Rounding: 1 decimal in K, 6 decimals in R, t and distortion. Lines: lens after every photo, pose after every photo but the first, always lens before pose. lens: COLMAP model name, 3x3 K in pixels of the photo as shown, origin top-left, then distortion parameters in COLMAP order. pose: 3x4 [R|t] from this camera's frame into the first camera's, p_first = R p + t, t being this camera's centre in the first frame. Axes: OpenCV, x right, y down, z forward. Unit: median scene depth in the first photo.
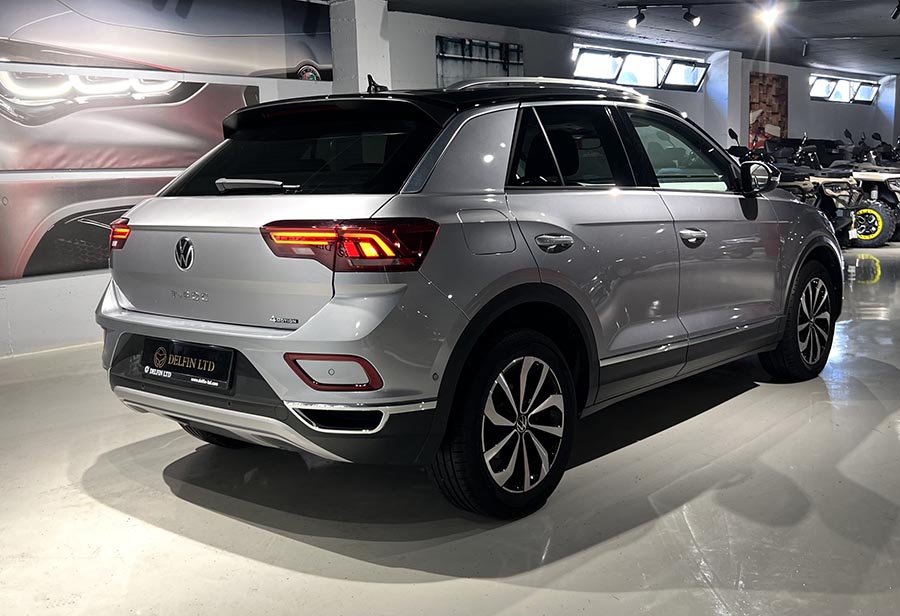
lens RADIAL K [[953.0, 0, 448.6], [0, 953.0, 303.3], [0, 0, 1]] dist [0.075840, 0.000000]
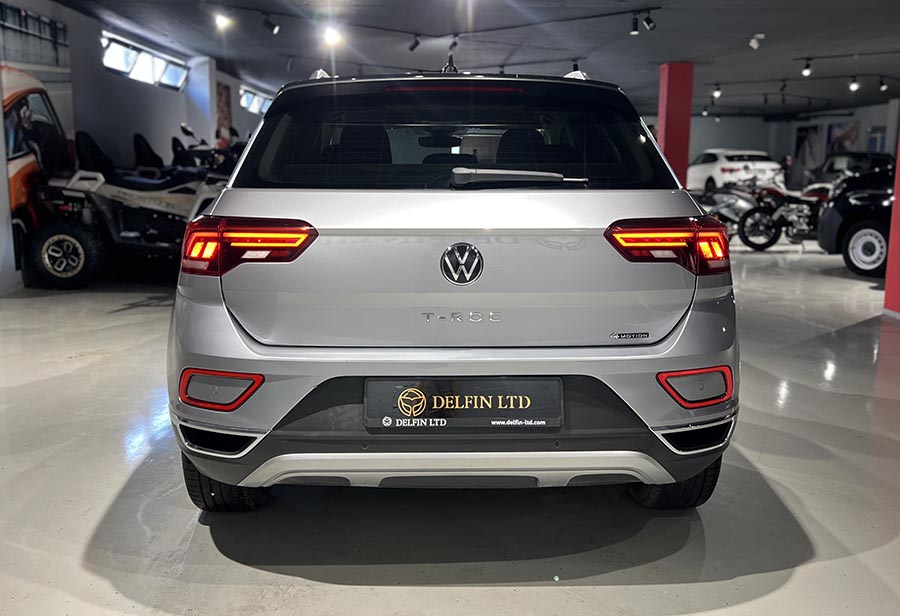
lens RADIAL K [[849.8, 0, 431.2], [0, 849.8, 286.4], [0, 0, 1]] dist [0.024686, 0.000000]
pose [[0.732948, -0.062327, 0.677424, -0.751075], [0.061935, 0.997772, 0.024790, -0.051257], [-0.677460, 0.023786, 0.735175, 0.505320]]
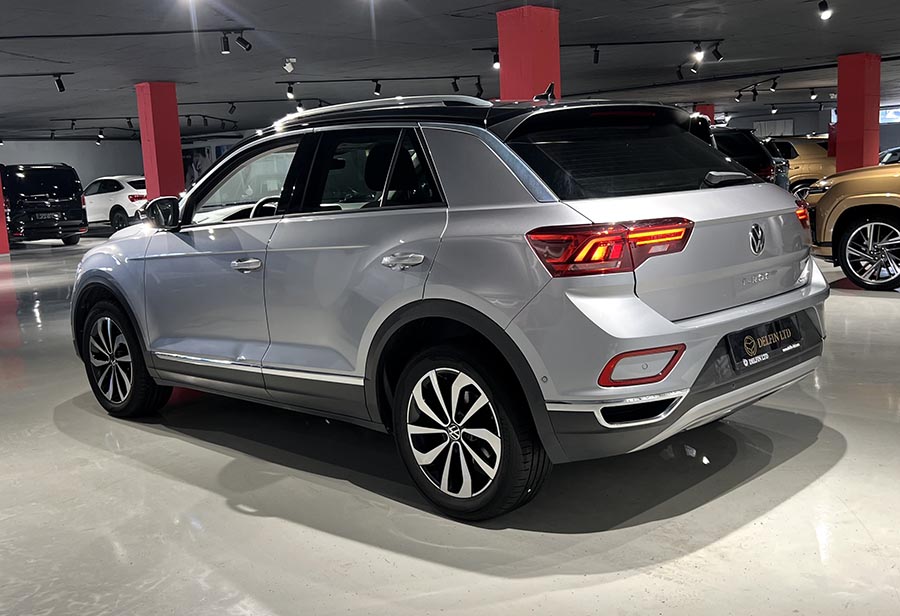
lens RADIAL K [[953.0, 0, 449.3], [0, 953.0, 310.1], [0, 0, 1]] dist [0.075840, 0.000000]
pose [[0.048980, -0.112393, 0.992456, -1.337286], [0.184380, 0.977589, 0.101609, -0.143631], [-0.981634, 0.178012, 0.068605, 1.258189]]
